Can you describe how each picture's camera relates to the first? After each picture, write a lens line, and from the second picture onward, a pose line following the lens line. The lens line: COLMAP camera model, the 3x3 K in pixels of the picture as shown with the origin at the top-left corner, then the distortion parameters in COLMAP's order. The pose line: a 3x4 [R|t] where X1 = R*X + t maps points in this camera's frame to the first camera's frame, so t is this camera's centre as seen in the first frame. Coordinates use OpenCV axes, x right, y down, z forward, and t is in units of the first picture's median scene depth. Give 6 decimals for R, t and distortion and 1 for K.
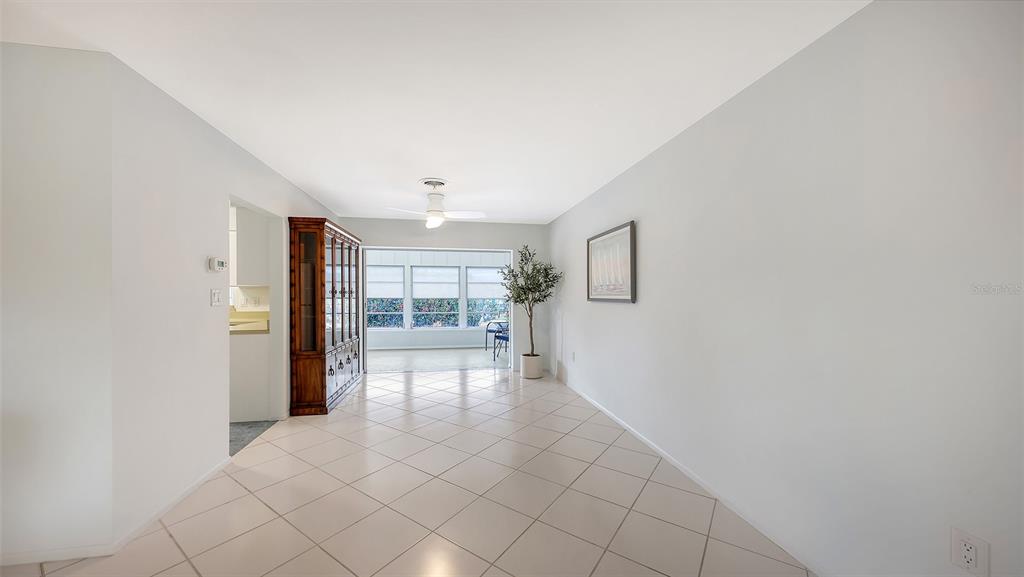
lens RADIAL K [[354.8, 0, 507.6], [0, 354.8, 287.0], [0, 0, 1]] dist [-0.001879, -0.000183]
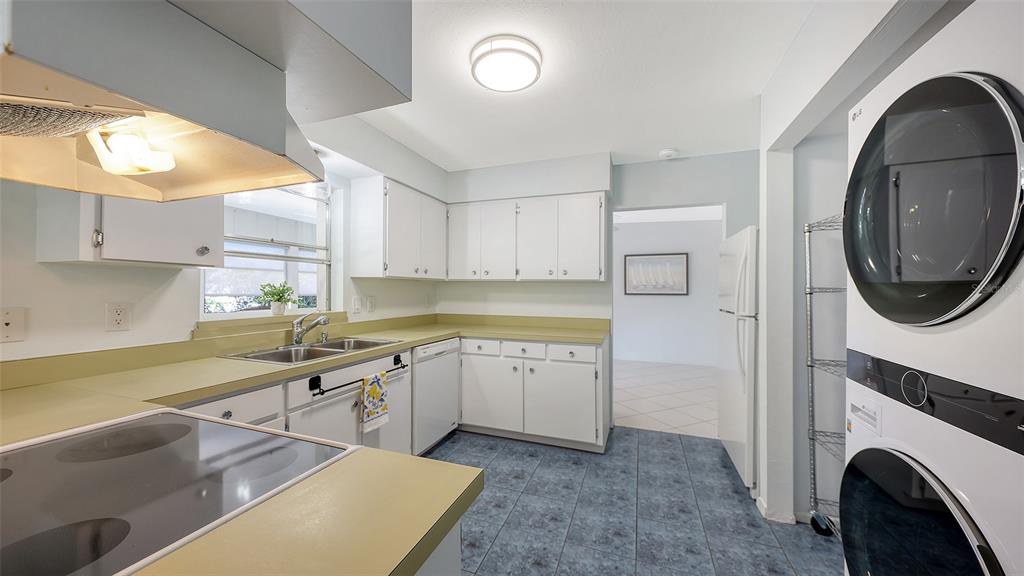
lens RADIAL K [[354.8, 0, 507.6], [0, 354.8, 286.5], [0, 0, 1]] dist [-0.001879, -0.000183]
pose [[0.505664, 0.009917, 0.862673, -1.097042], [-0.021039, 0.999778, 0.000839, 0.009333], [-0.862474, -0.018574, 0.505761, 0.526011]]
